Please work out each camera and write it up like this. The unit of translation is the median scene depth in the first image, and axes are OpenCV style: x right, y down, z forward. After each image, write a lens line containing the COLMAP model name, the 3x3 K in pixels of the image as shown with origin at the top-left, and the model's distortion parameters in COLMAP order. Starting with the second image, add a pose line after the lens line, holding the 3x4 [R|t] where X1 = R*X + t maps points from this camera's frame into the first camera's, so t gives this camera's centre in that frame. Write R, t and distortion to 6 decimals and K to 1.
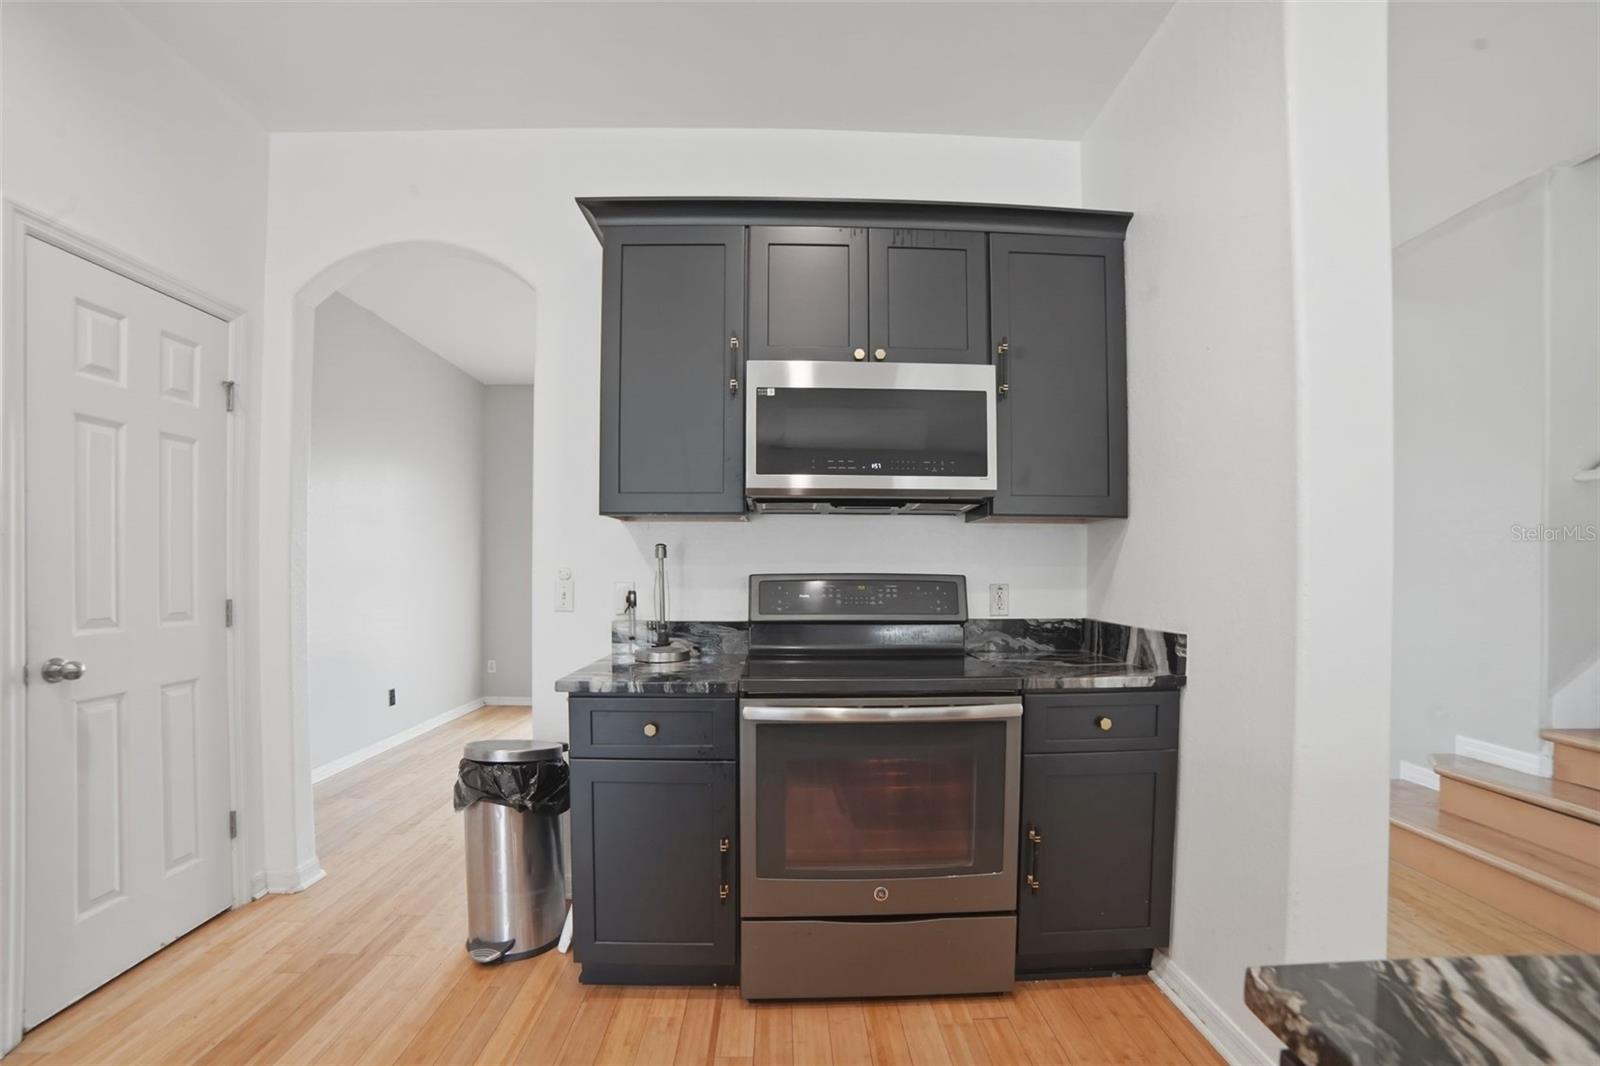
lens RADIAL K [[734.8, 0, 804.8], [0, 734.8, 571.9], [0, 0, 1]] dist [-0.107185, 0.039299]
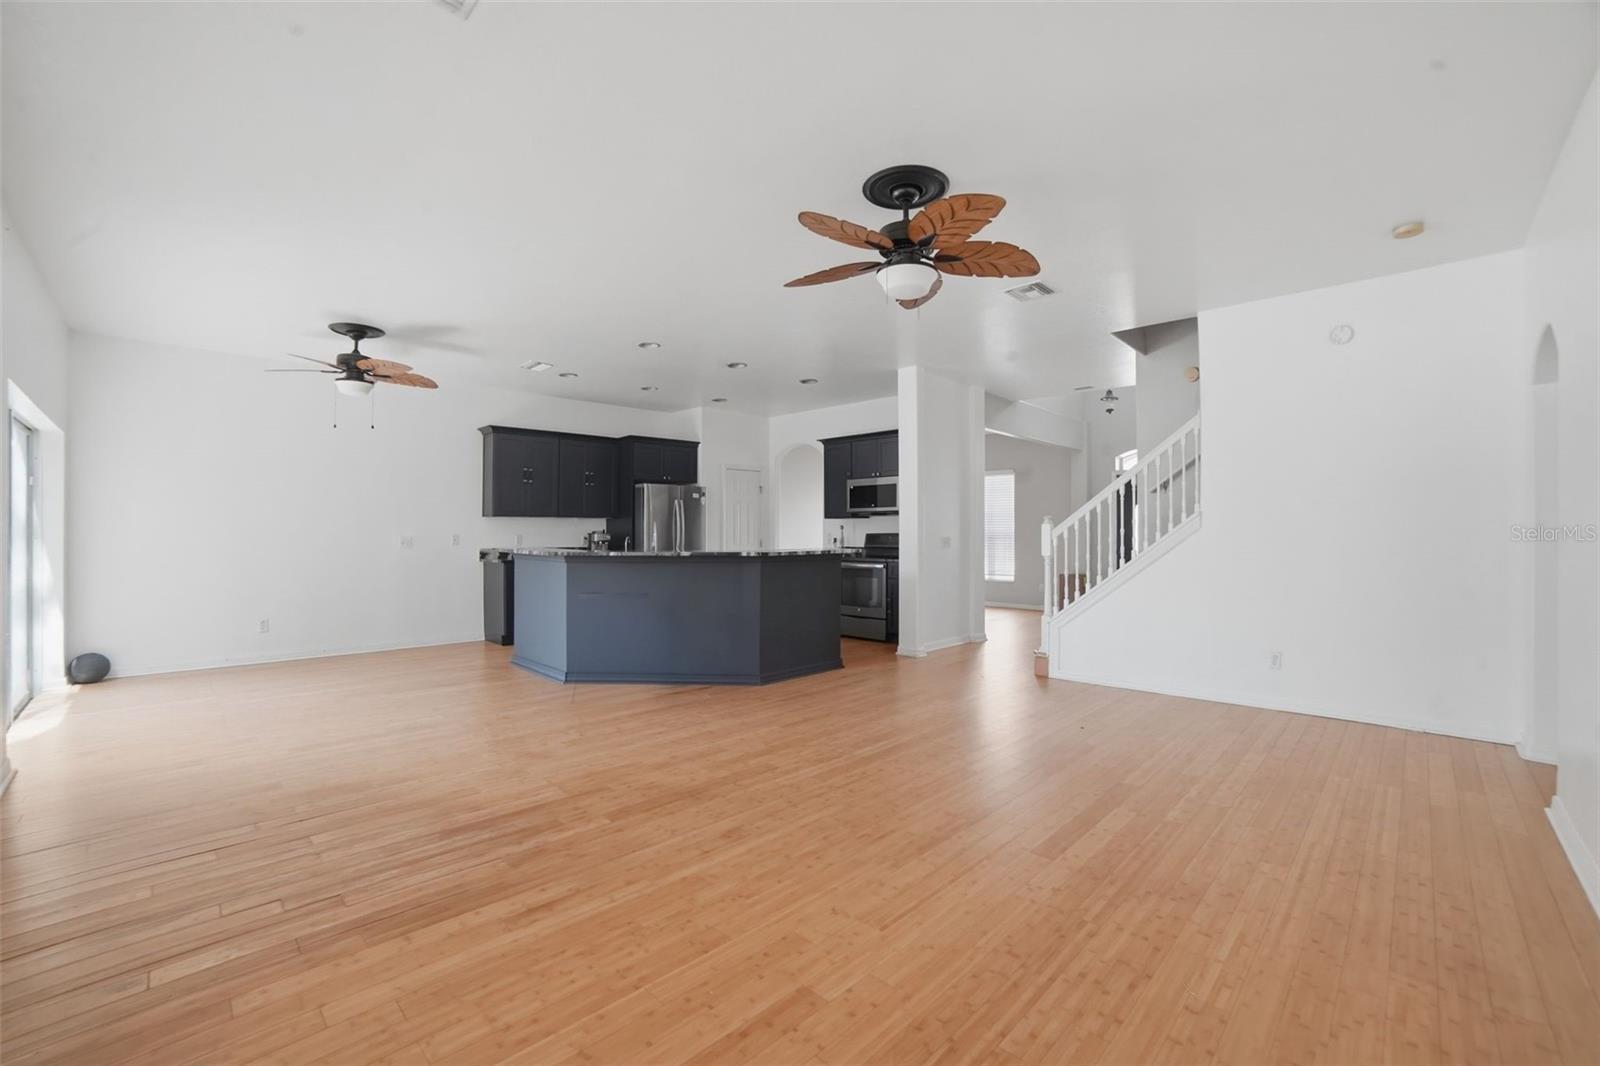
lens RADIAL K [[672.7, 0, 800.7], [0, 672.7, 538.5], [0, 0, 1]] dist [-0.104823, 0.034972]
pose [[0.688008, 0.004481, -0.725689, 2.366086], [-0.003320, 0.999990, 0.003027, 0.019199], [0.725696, 0.000327, 0.688016, -1.682896]]
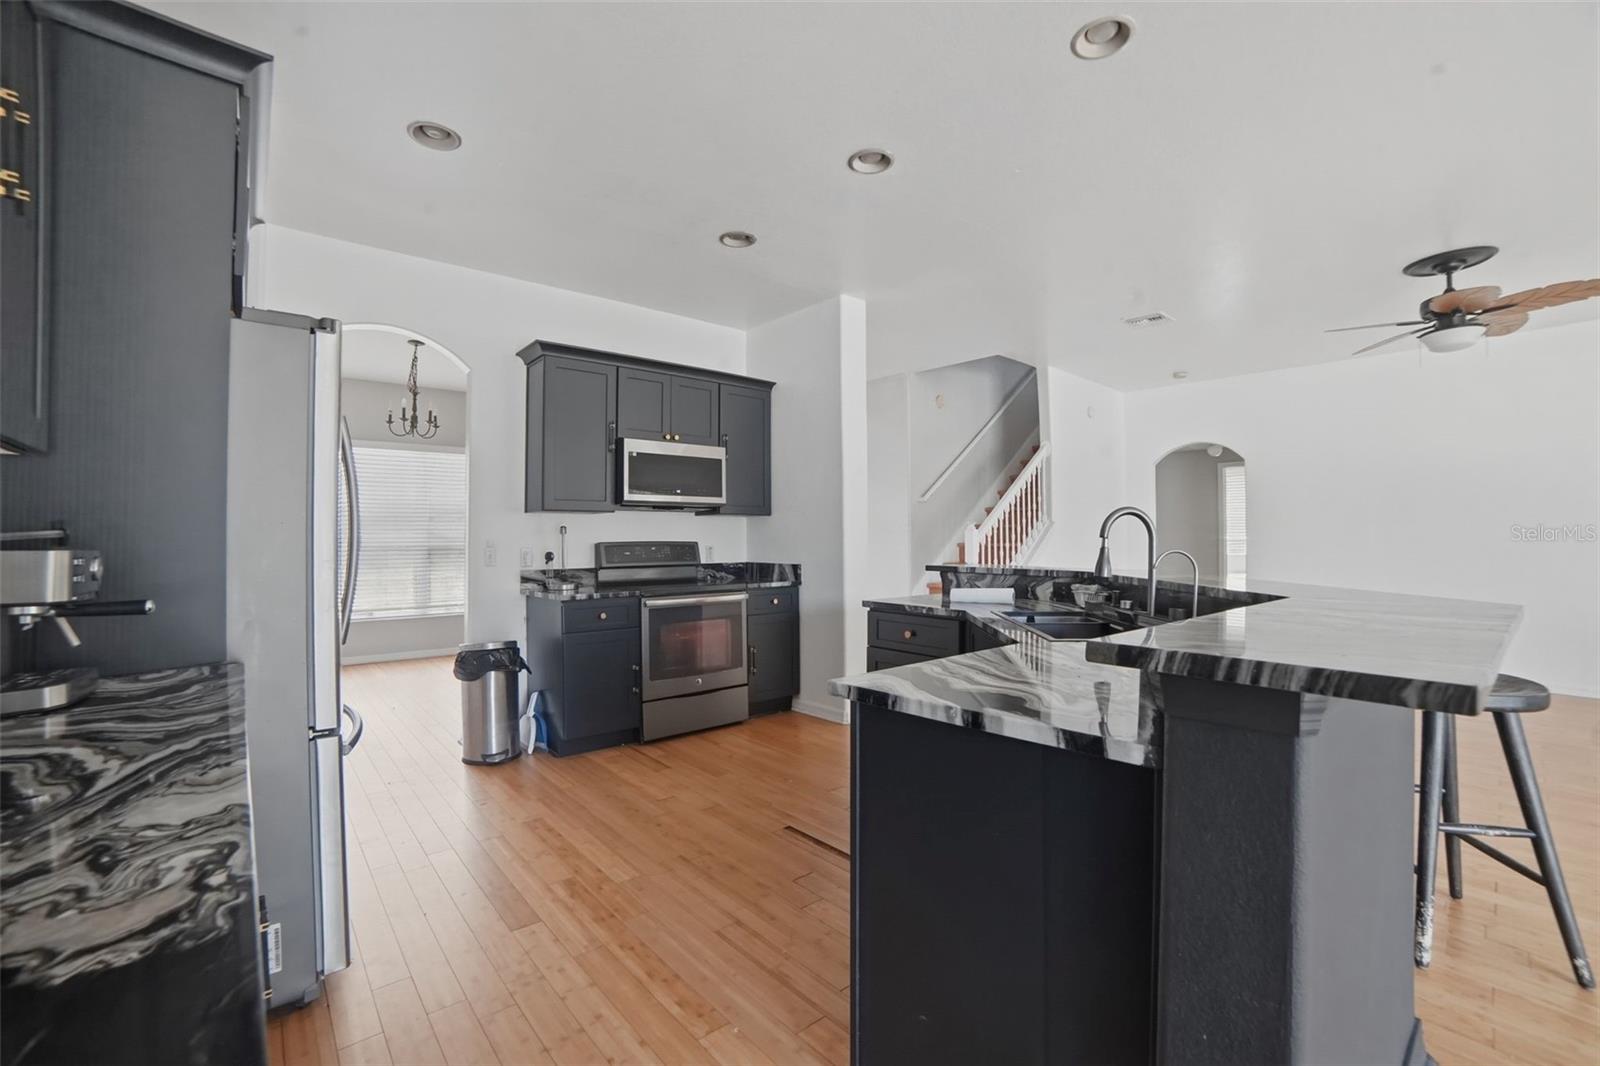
lens RADIAL K [[669.6, 0, 791.8], [0, 669.6, 528.3], [0, 0, 1]] dist [-0.110516, 0.034578]
pose [[0.782839, 0.005599, 0.622199, -0.852338], [0.012633, 0.999610, -0.024889, 0.017569], [-0.622096, 0.027345, 0.782463, -0.734153]]
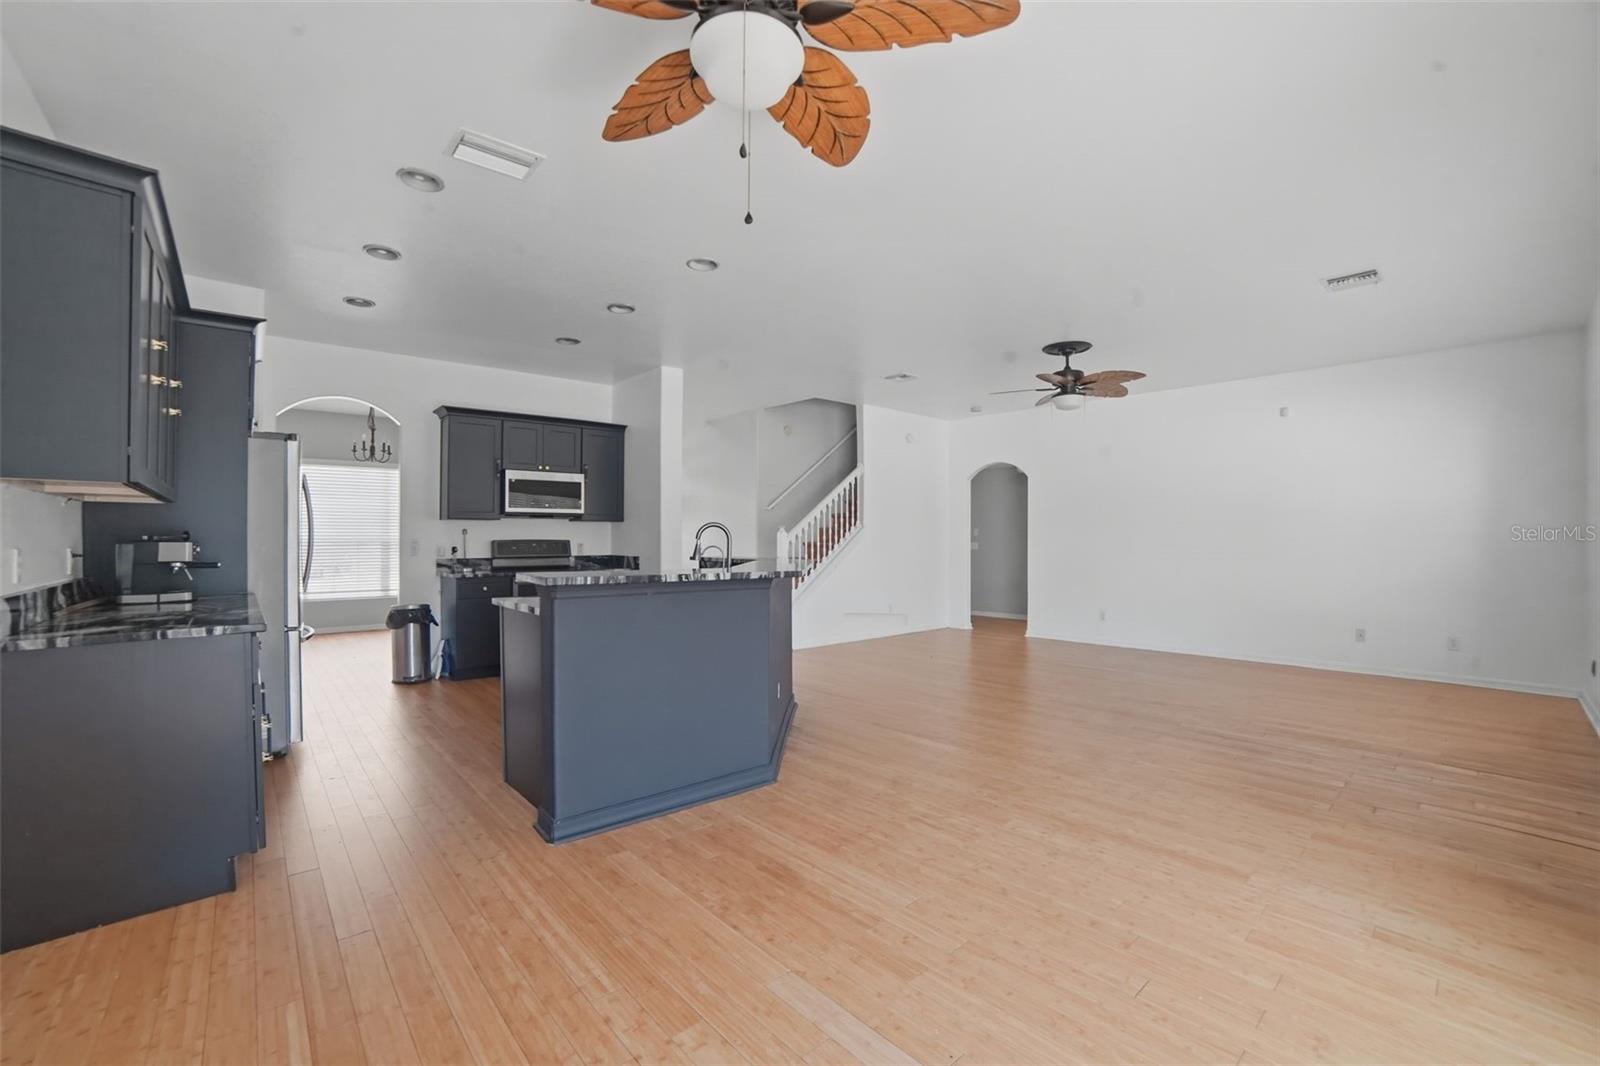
lens RADIAL K [[672.7, 0, 800.7], [0, 672.7, 538.5], [0, 0, 1]] dist [-0.104823, 0.034972]
pose [[0.776398, -0.000480, 0.630243, -0.835328], [0.007217, 0.999941, -0.008130, 0.028170], [-0.630202, 0.010860, 0.776355, -1.860214]]
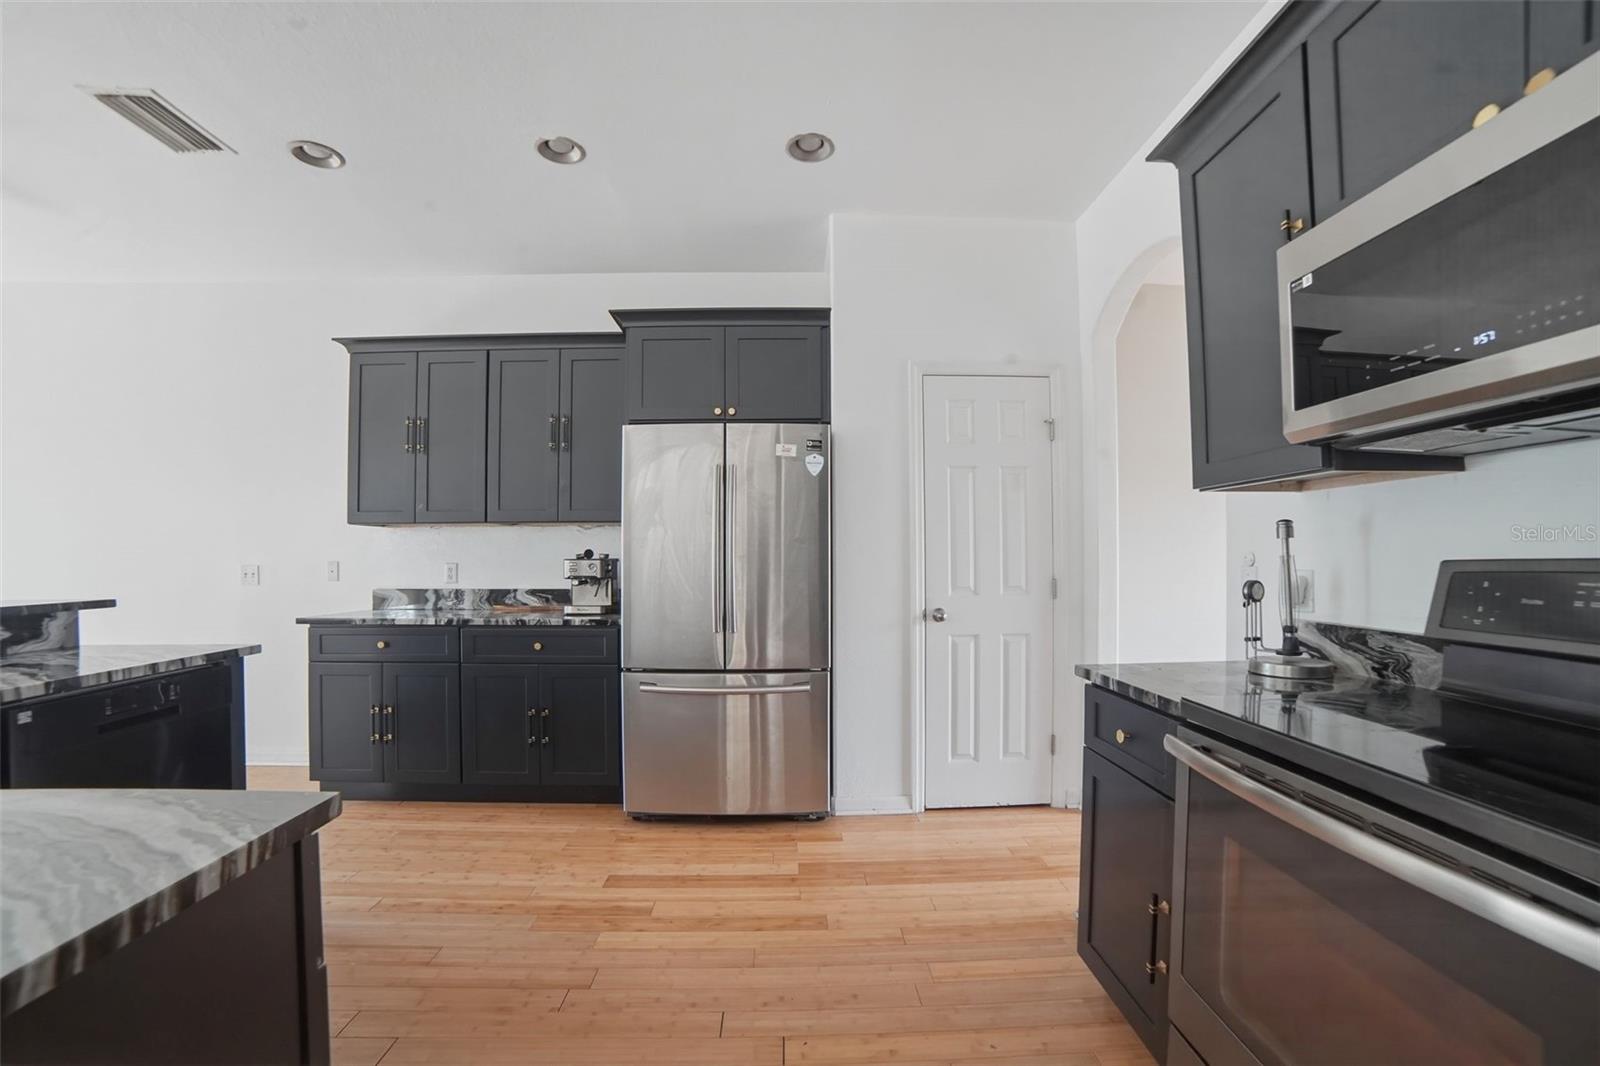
lens RADIAL K [[688.7, 0, 796.1], [0, 688.7, 554.8], [0, 0, 1]] dist [-0.067347, 0.038270]
pose [[-0.015990, -0.008473, -0.999836, 0.550688], [-0.004300, 0.999955, -0.008405, 0.006501], [0.999863, 0.004165, -0.016026, 0.544911]]
